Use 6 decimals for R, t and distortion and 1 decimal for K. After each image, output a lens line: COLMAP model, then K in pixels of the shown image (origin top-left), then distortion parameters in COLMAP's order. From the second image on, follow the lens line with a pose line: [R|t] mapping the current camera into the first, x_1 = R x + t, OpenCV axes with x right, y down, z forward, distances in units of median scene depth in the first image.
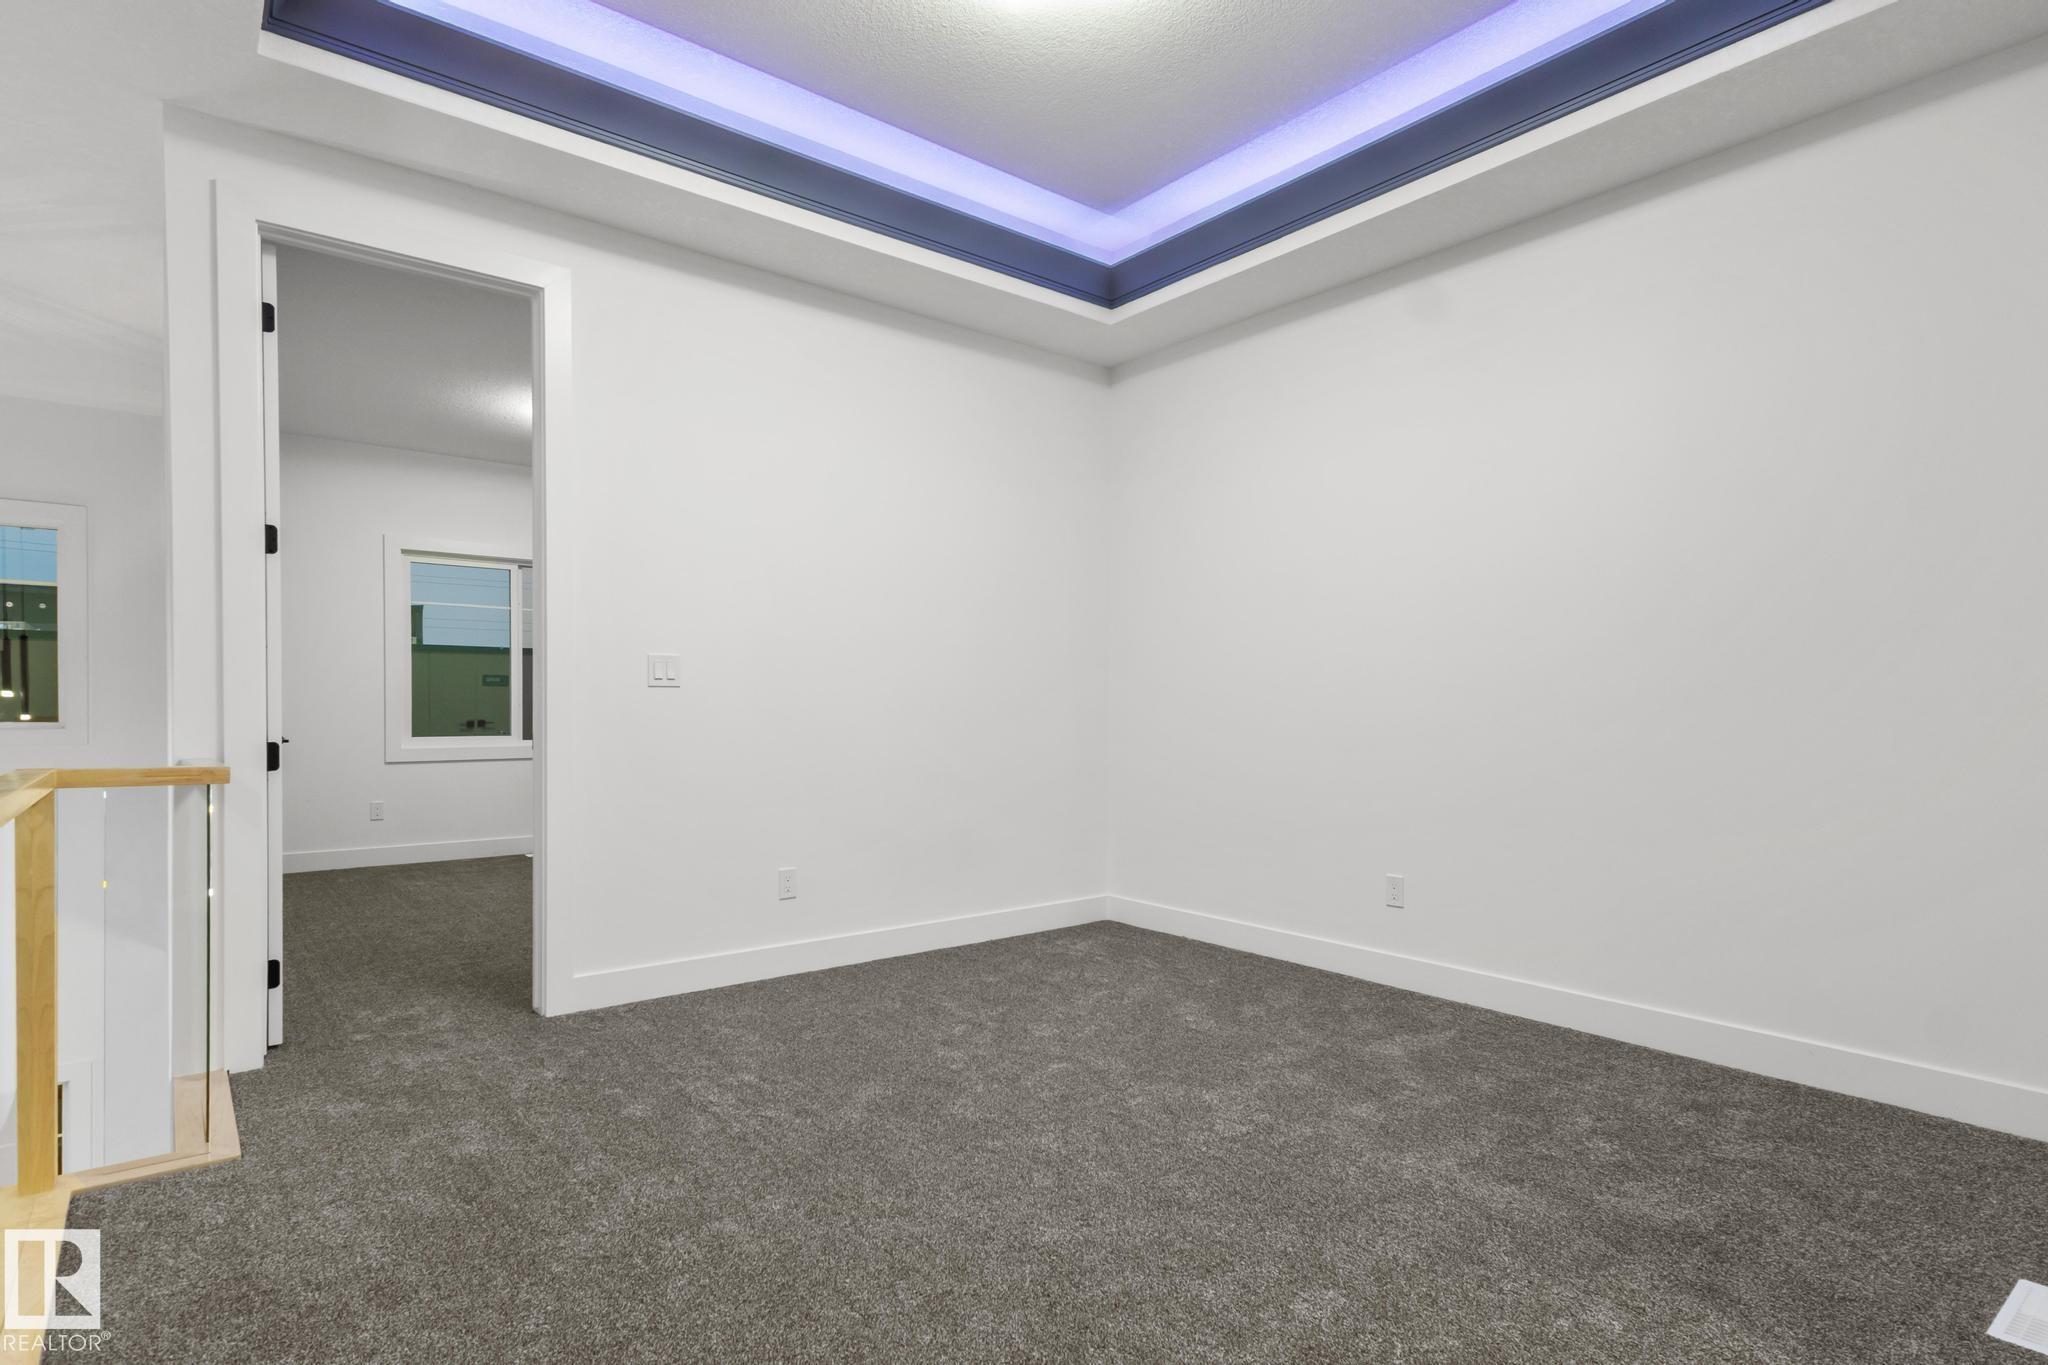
lens RADIAL K [[1070.1, 0, 1016.9], [0, 1070.1, 684.6], [0, 0, 1]] dist [0.023102, -0.003166]
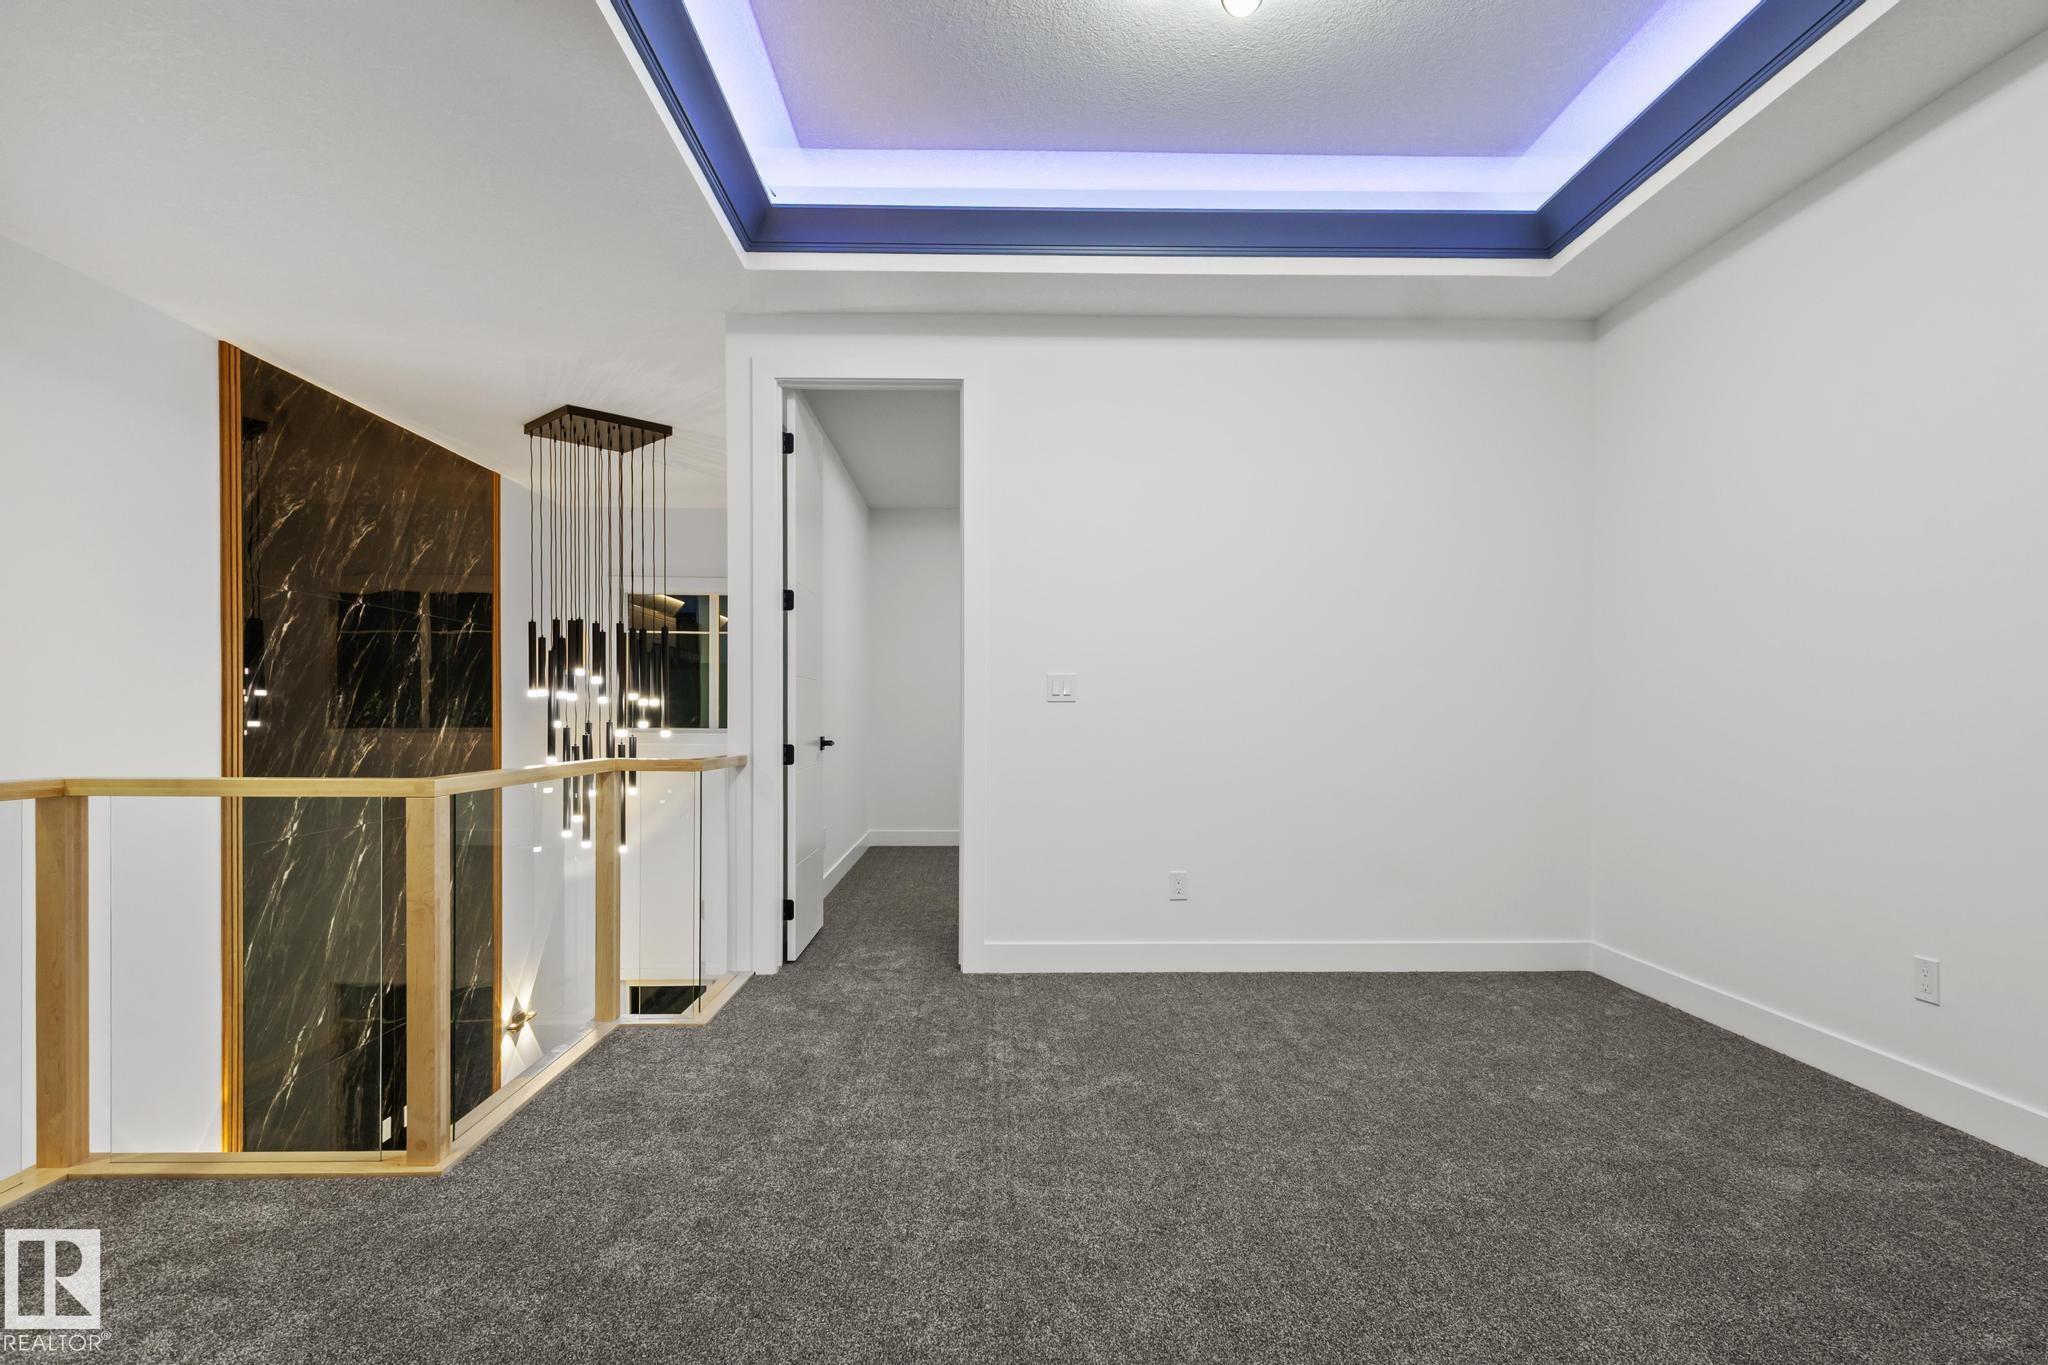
lens RADIAL K [[1070.1, 0, 1017.0], [0, 1070.1, 685.5], [0, 0, 1]] dist [0.023102, -0.003166]
pose [[0.790759, -0.019132, -0.611828, 0.363473], [0.012885, 0.999810, -0.014611, 0.000384], [0.611992, 0.003671, 0.790855, 0.071377]]
